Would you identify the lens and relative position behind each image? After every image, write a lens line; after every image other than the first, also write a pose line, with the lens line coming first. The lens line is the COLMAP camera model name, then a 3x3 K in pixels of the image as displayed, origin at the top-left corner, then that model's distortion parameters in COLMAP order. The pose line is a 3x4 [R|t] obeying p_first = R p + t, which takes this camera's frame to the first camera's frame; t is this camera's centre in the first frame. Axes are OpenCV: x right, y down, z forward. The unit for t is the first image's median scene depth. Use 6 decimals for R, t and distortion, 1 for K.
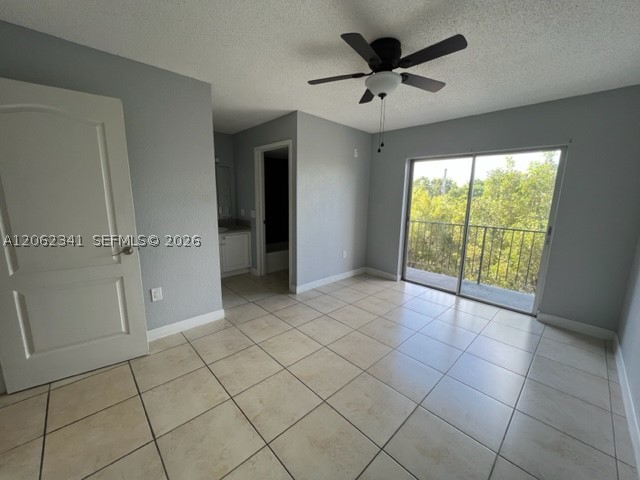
lens RADIAL K [[255.6, 0, 319.3], [0, 255.6, 244.3], [0, 0, 1]] dist [-0.001202, 0.000031]
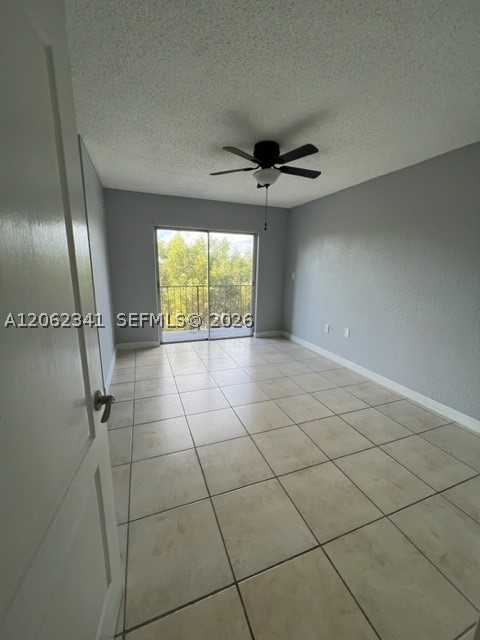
lens RADIAL K [[255.6, 0, 240.0], [0, 255.6, 320.0], [0, 0, 1]] dist [-0.001202, 0.000031]
pose [[0.387066, -0.206452, 0.898642, -0.687906], [0.167707, 0.974118, 0.151557, -0.085927], [-0.906672, 0.092046, 0.411671, 0.406404]]
